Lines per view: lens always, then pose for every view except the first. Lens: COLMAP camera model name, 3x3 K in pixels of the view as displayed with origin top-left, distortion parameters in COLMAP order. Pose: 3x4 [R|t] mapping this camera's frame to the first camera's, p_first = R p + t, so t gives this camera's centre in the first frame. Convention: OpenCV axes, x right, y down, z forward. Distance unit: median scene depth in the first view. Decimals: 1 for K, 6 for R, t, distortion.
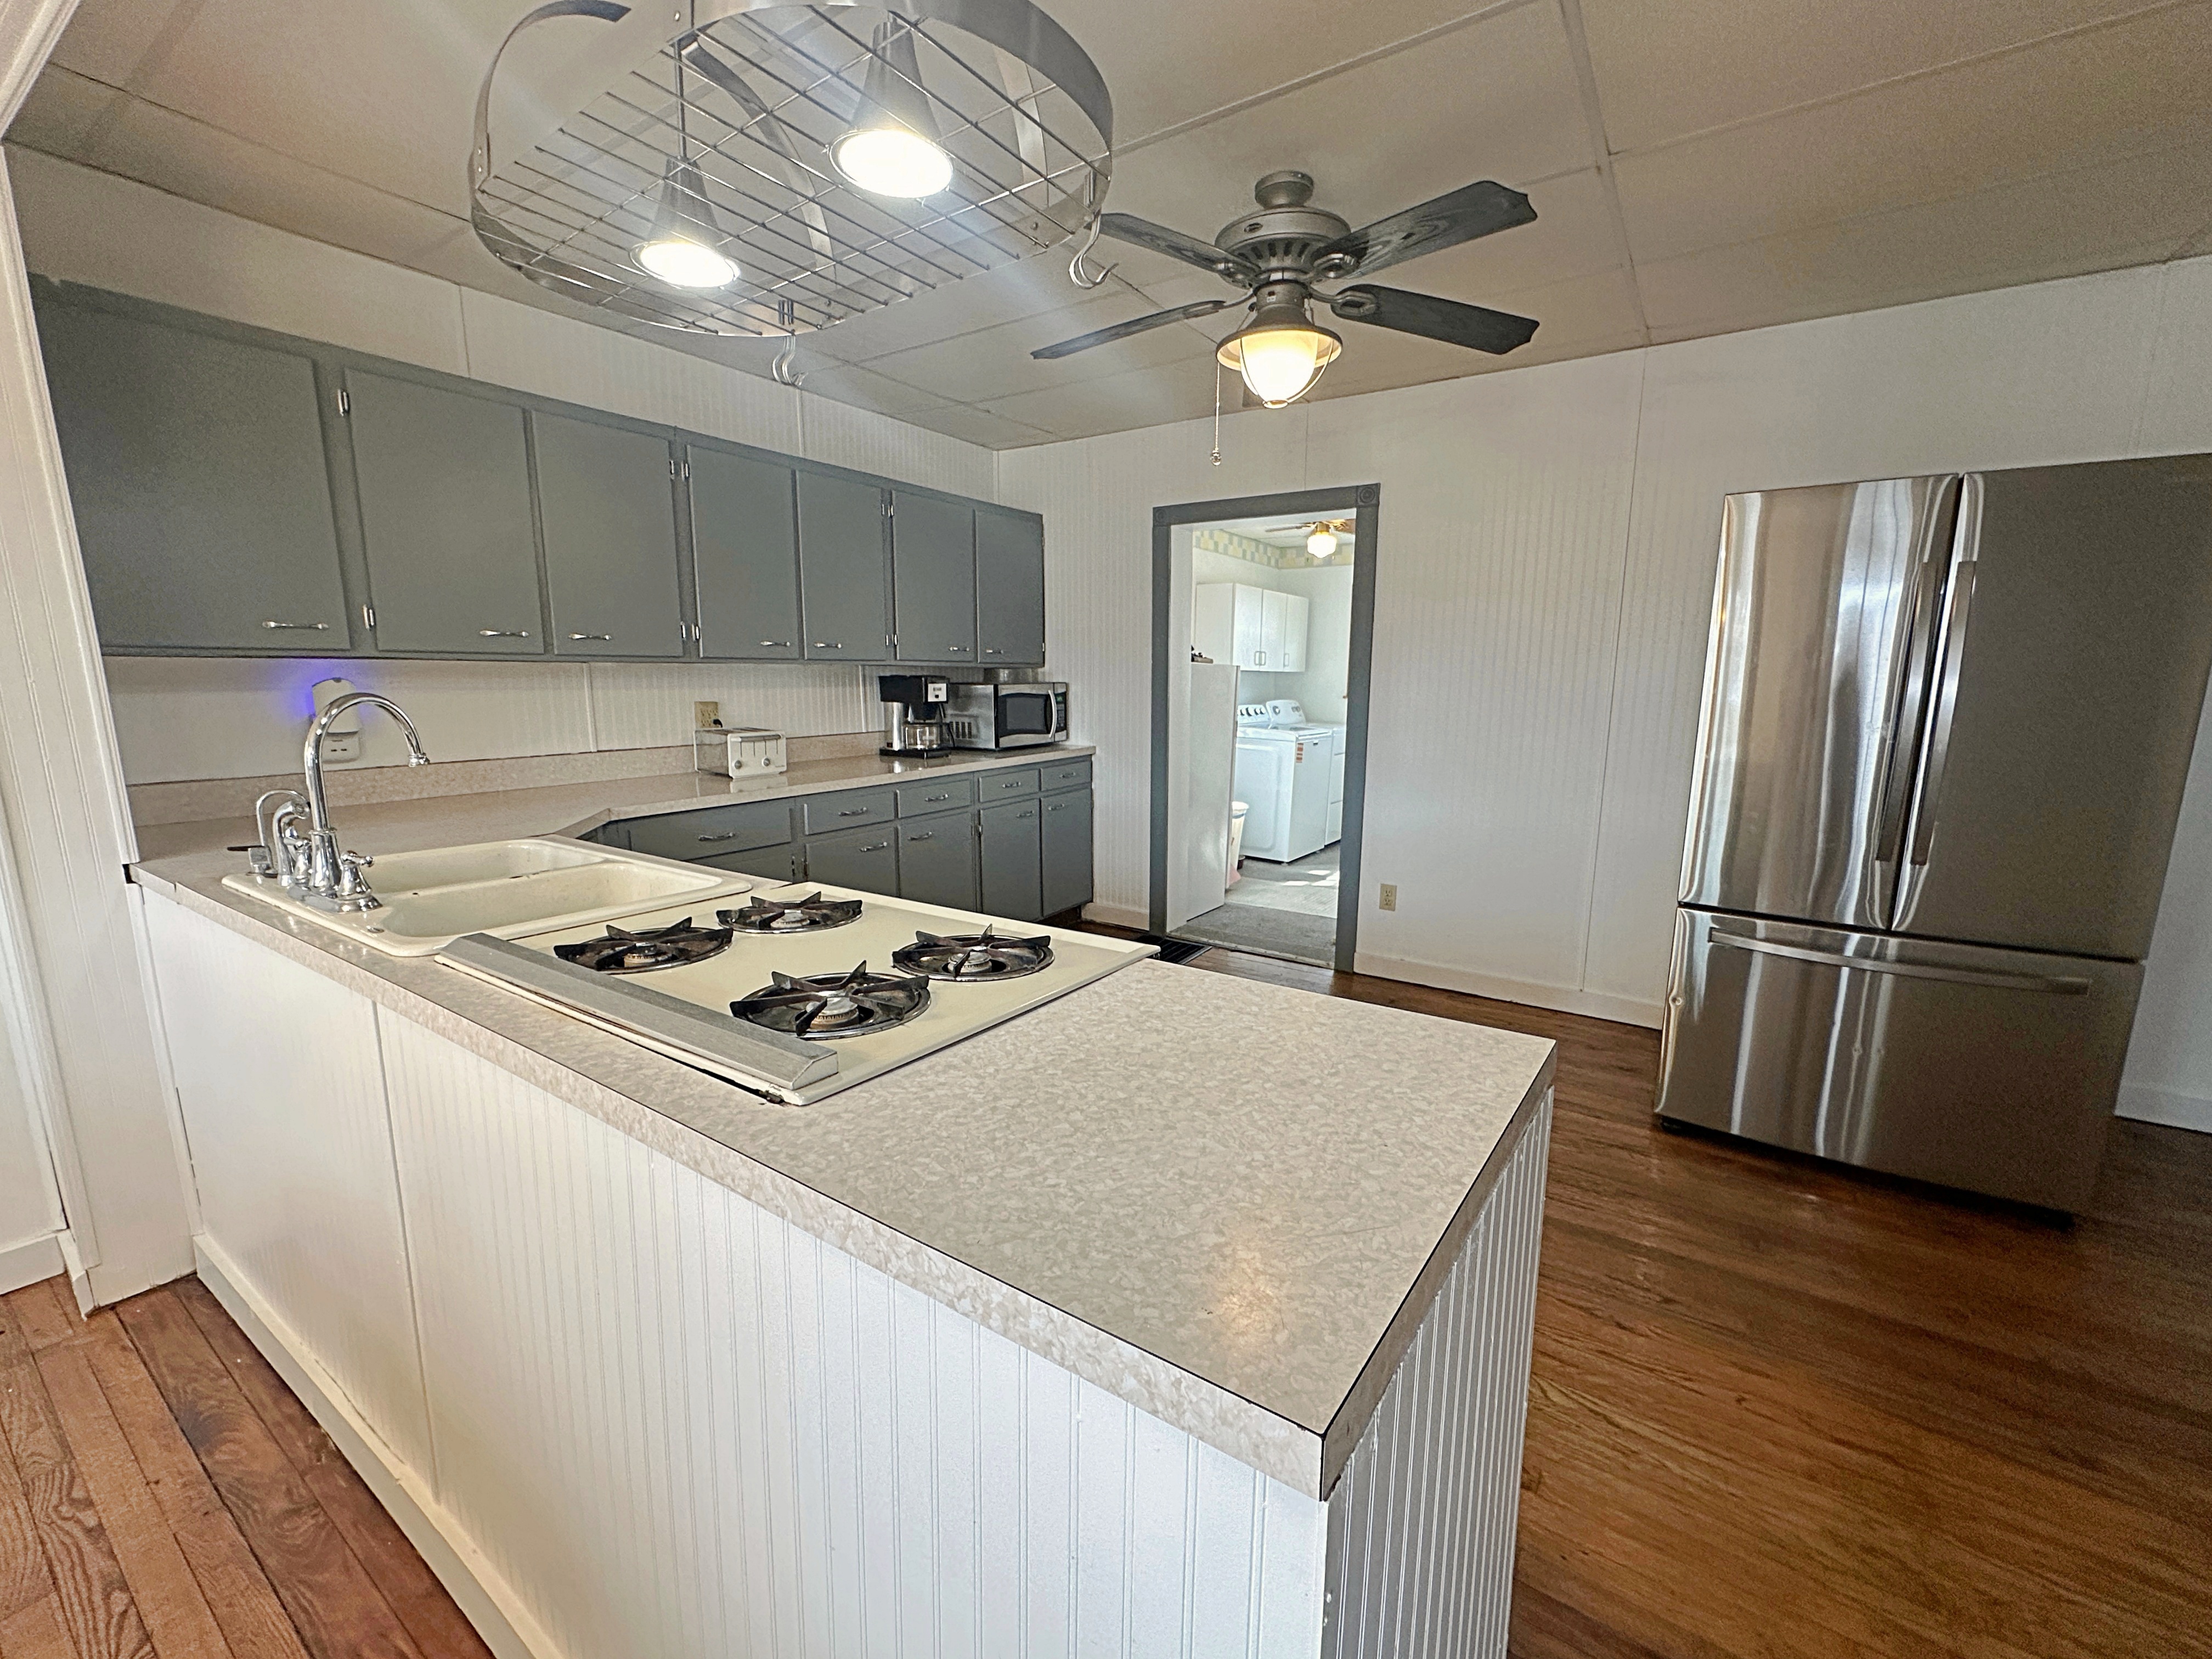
lens RADIAL K [[921.0, 0, 1094.6], [0, 921.0, 818.6], [0, 0, 1]] dist [-0.006368, 0.001085]
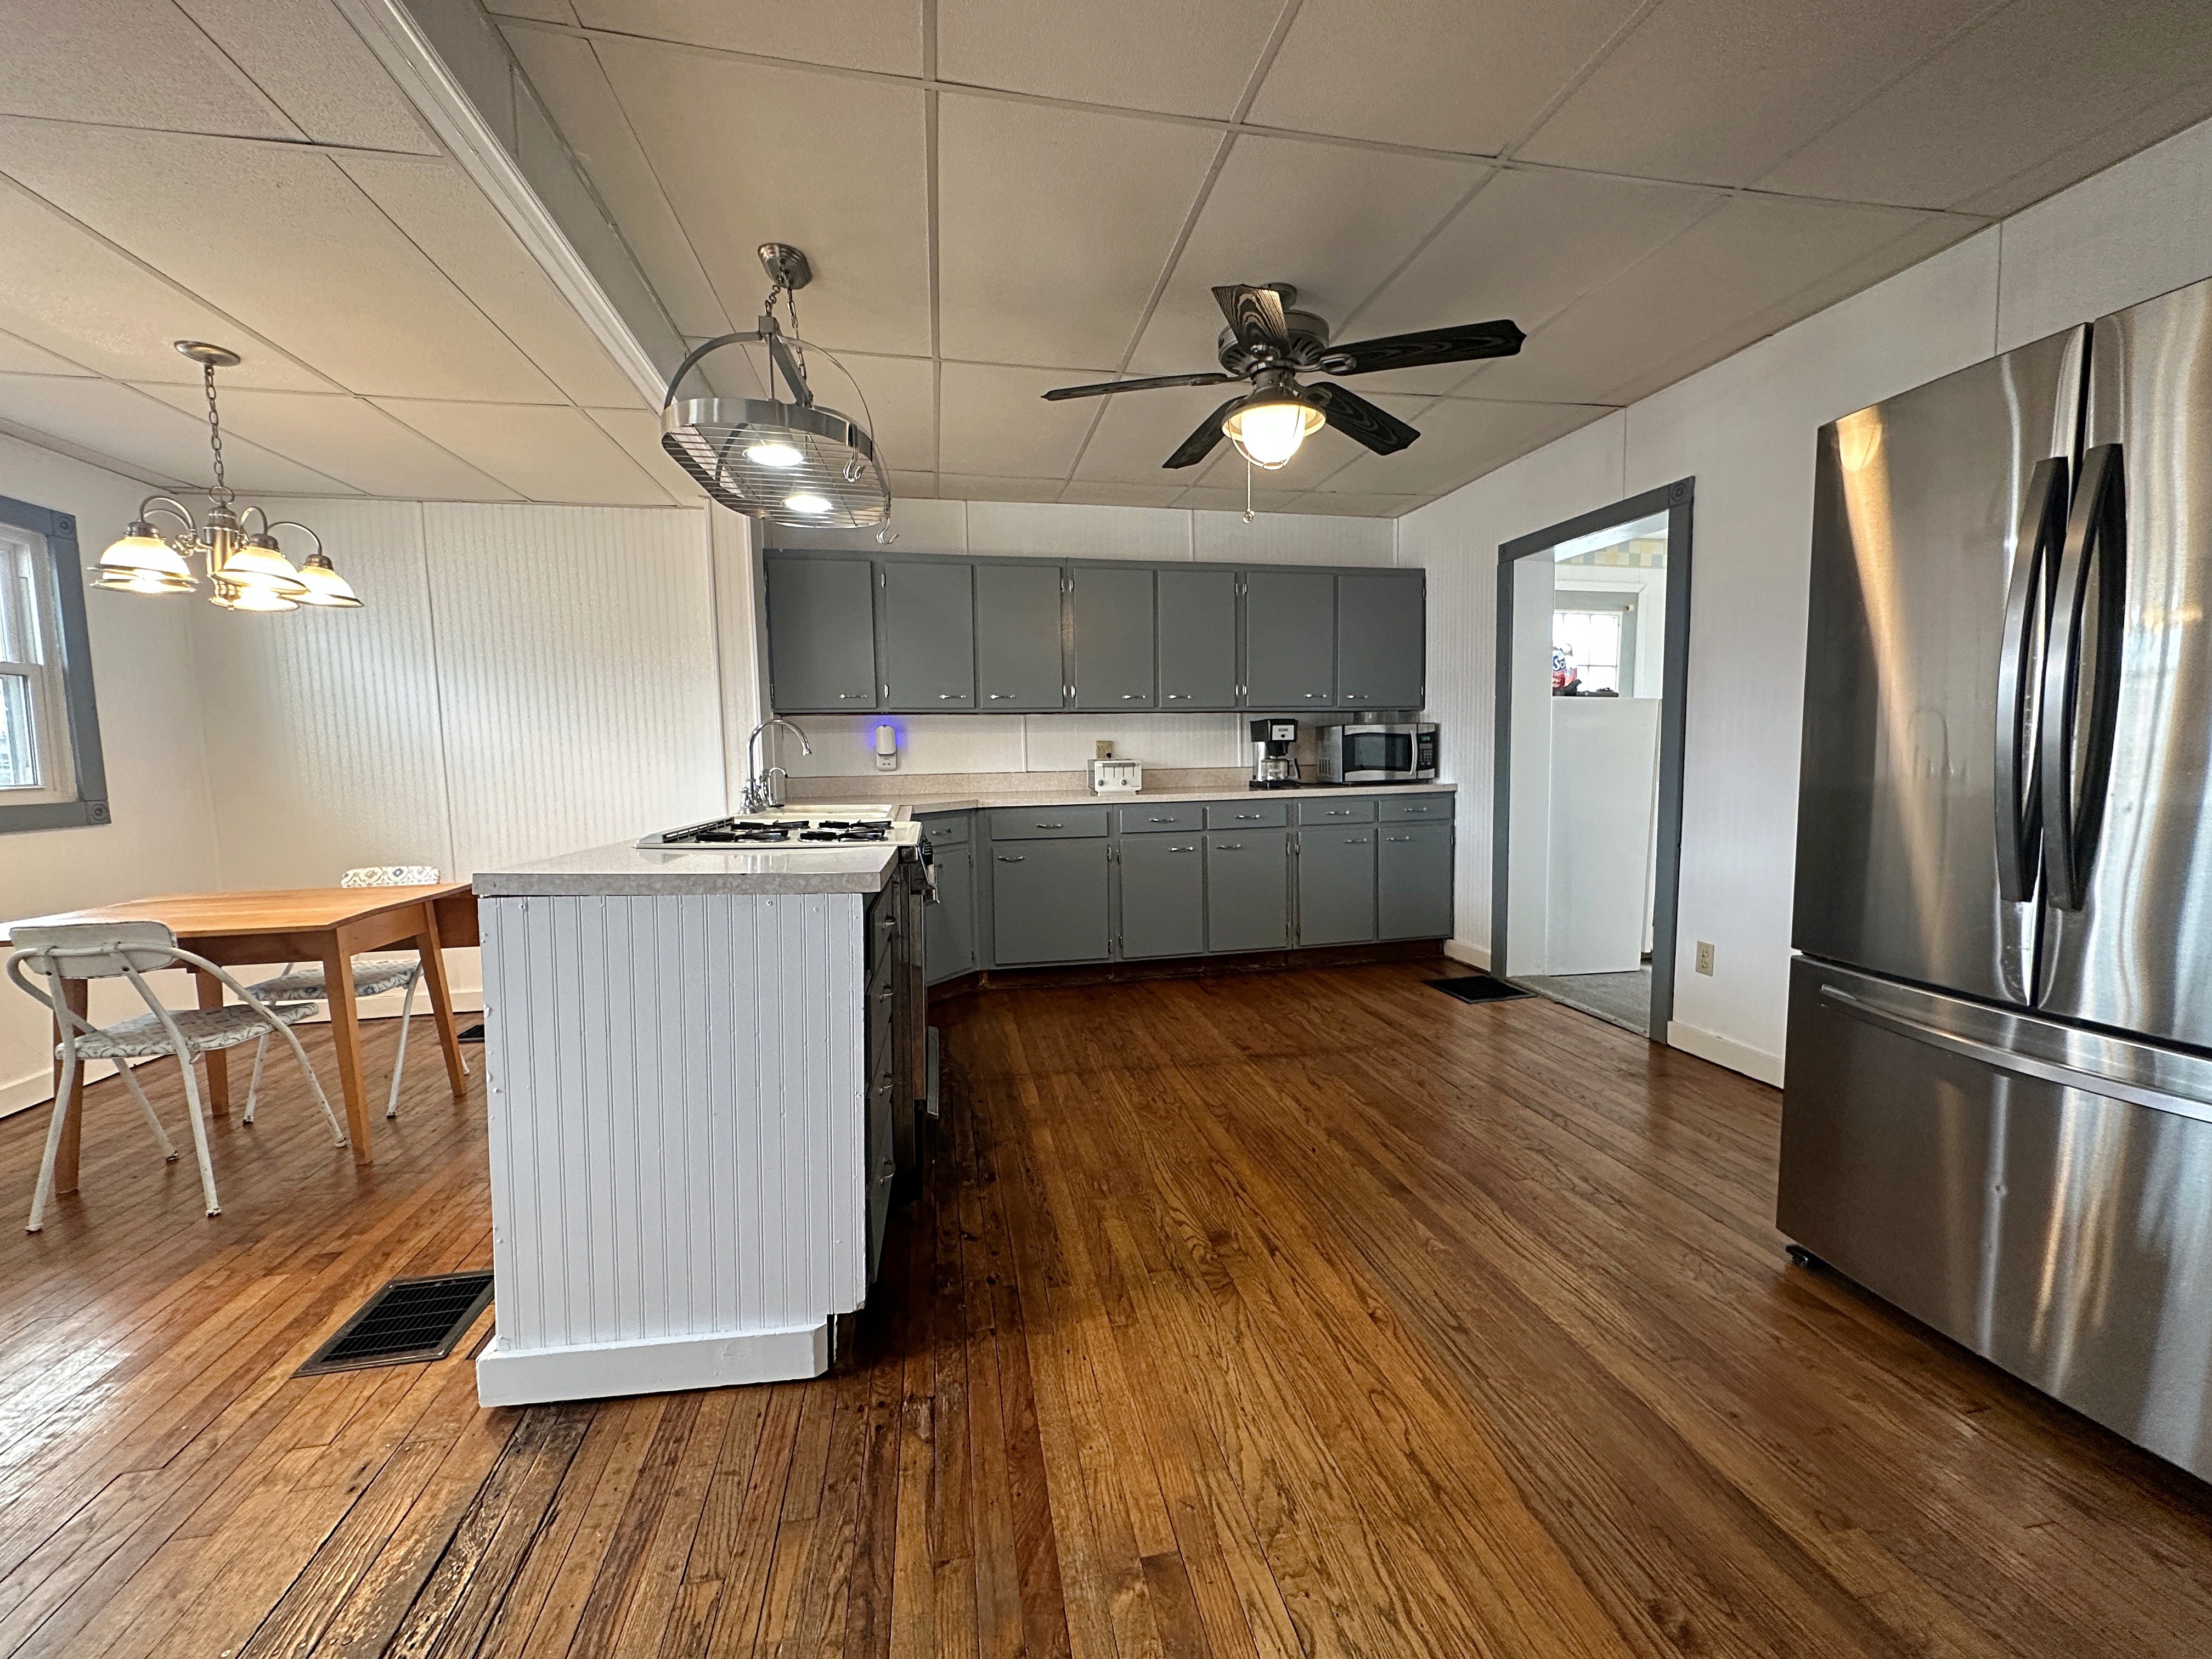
lens RADIAL K [[921.0, 0, 1123.2], [0, 921.0, 823.5], [0, 0, 1]] dist [-0.006368, 0.001085]
pose [[0.699467, 0.037834, -0.713663, 0.530320], [-0.095858, 0.994541, -0.041226, 0.047701], [0.708207, 0.097247, 0.699275, 0.035581]]
